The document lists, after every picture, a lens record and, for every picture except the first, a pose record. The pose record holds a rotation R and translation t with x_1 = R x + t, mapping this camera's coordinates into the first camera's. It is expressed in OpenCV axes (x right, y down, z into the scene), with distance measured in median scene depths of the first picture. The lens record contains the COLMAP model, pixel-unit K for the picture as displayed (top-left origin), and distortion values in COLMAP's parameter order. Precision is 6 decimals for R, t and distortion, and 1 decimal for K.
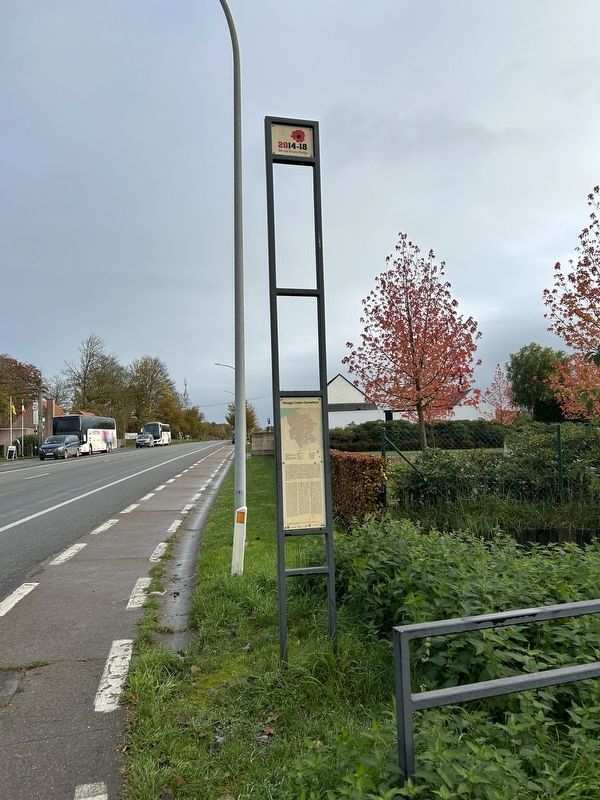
lens RADIAL K [[551.2, 0, 300.0], [0, 551.2, 400.0], [0, 0, 1]] dist [0.034933, -0.000693]
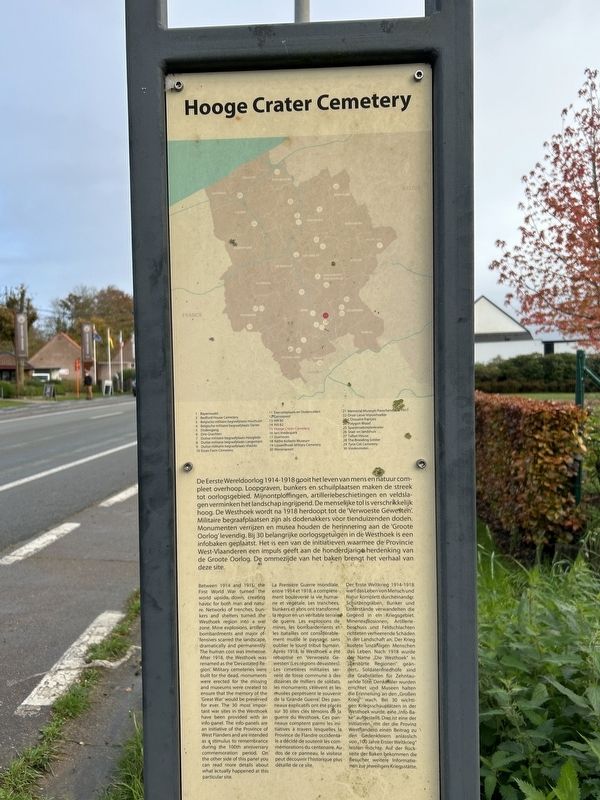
lens RADIAL K [[474.1, 0, 300.0], [0, 474.1, 400.0], [0, 0, 1]] dist [-0.003706, -0.000508]
pose [[0.959831, 0.020462, -0.279832, 0.016622], [0.011412, 0.993665, 0.111803, 0.029060], [0.280347, -0.110506, 0.953517, 0.326986]]
